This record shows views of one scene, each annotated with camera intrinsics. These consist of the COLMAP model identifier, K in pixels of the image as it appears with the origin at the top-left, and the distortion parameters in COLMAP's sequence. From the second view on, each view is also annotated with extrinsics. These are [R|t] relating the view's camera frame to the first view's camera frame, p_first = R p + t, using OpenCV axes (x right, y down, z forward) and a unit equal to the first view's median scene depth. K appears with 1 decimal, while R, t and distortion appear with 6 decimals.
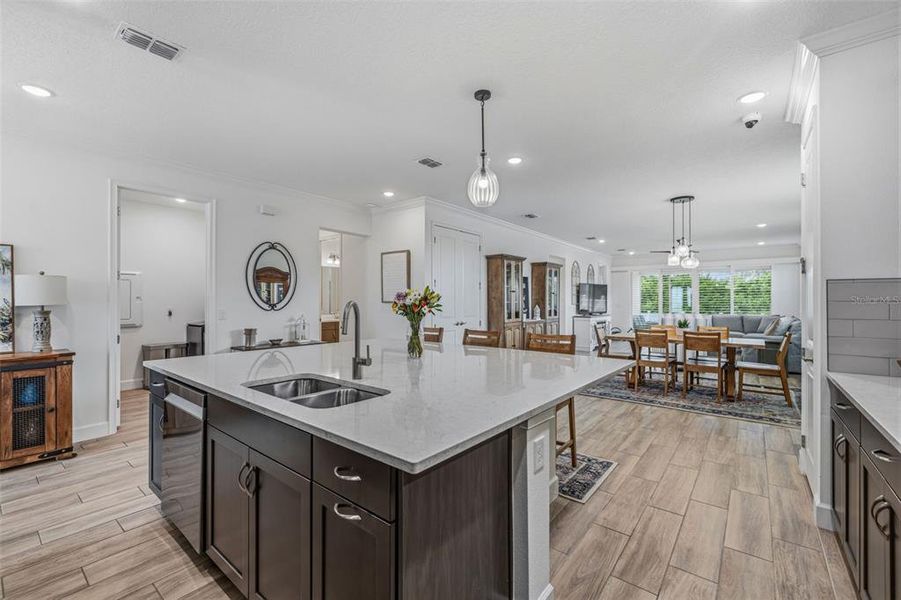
lens RADIAL K [[372.2, 0, 450.5], [0, 372.2, 300.0], [0, 0, 1]] dist [-0.000392, -0.000199]
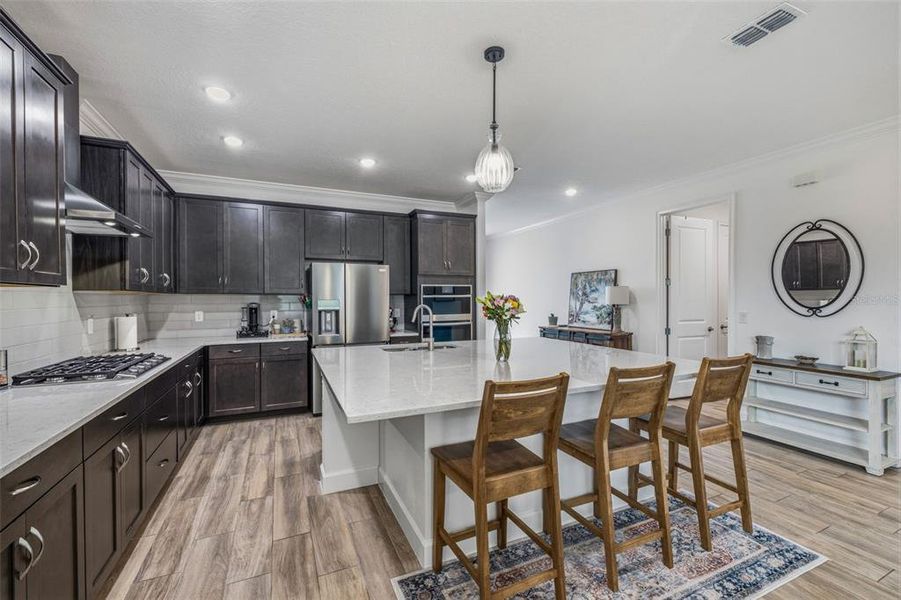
lens RADIAL K [[372.2, 0, 450.5], [0, 372.2, 300.0], [0, 0, 1]] dist [-0.000392, -0.000199]
pose [[-0.438169, 0.003656, -0.898885, 0.894740], [0.003152, 0.999992, 0.002531, -0.014799], [0.898887, -0.001724, -0.438177, 1.317444]]
